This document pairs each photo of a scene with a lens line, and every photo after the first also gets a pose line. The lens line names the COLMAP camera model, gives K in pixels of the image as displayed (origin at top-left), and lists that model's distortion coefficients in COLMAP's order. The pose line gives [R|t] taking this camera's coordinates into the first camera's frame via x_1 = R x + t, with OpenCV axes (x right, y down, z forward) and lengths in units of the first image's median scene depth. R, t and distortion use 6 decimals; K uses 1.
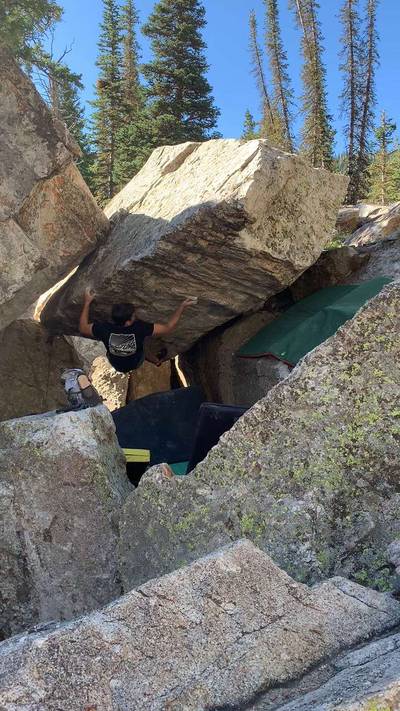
lens RADIAL K [[630.2, 0, 201.0], [0, 630.2, 353.1], [0, 0, 1]] dist [0.120677, -0.297629]
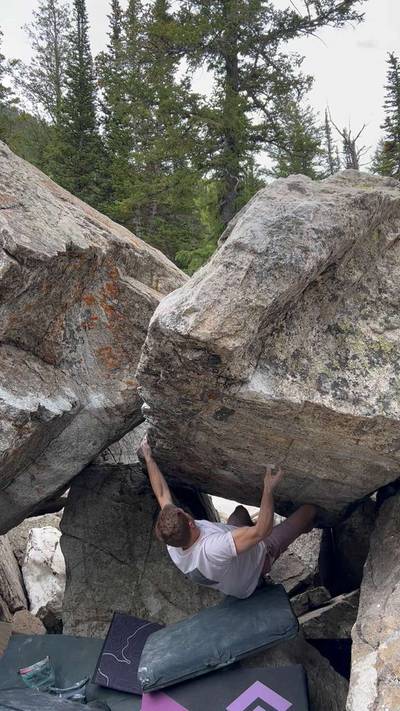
lens RADIAL K [[616.7, 0, 200.0], [0, 616.7, 355.5], [0, 0, 1]] dist [0.121777, -0.202263]
pose [[0.857747, -0.064479, -0.510012, 0.257412], [0.011331, 0.994233, -0.106641, -0.145392], [0.513947, 0.085692, 0.853531, 0.559183]]
